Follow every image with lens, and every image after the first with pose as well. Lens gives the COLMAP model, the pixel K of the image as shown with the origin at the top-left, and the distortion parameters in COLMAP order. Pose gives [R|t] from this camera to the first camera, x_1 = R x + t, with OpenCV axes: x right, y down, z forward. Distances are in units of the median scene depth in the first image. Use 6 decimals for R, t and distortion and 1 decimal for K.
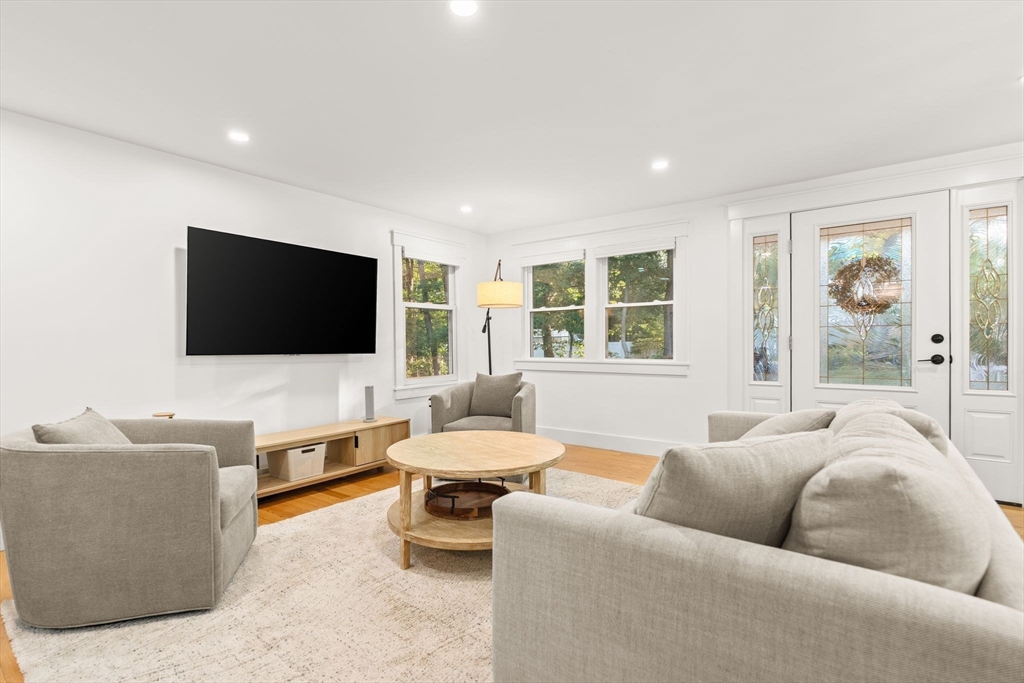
lens RADIAL K [[471.2, 0, 510.3], [0, 471.2, 350.8], [0, 0, 1]] dist [-0.002652, -0.000506]
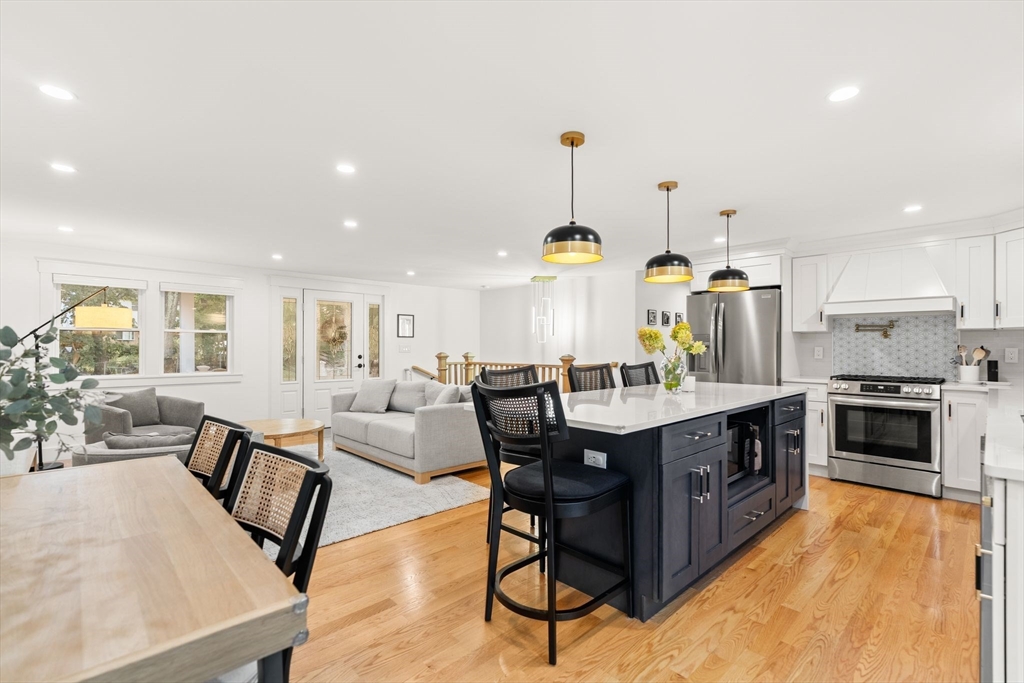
lens RADIAL K [[464.5, 0, 512.4], [0, 464.5, 341.1], [0, 0, 1]] dist [0.000237, -0.000098]
pose [[0.149116, 0.020438, 0.988608, -1.040398], [0.012098, 0.999674, -0.022492, -0.035711], [-0.988746, 0.015315, 0.148820, -0.074132]]
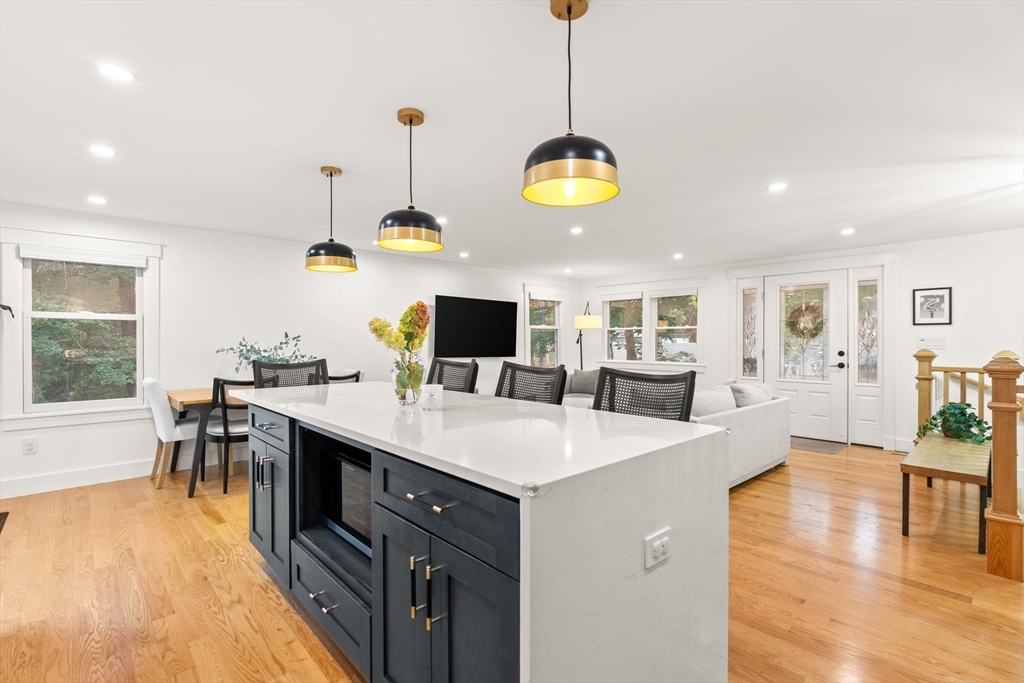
lens RADIAL K [[471.2, 0, 515.8], [0, 471.2, 340.8], [0, 0, 1]] dist [-0.002652, -0.000506]
pose [[0.985762, 0.007675, -0.167971, 0.006995], [-0.010073, 0.999859, -0.013430, -0.031167], [0.167844, 0.014931, 0.985700, -0.771544]]
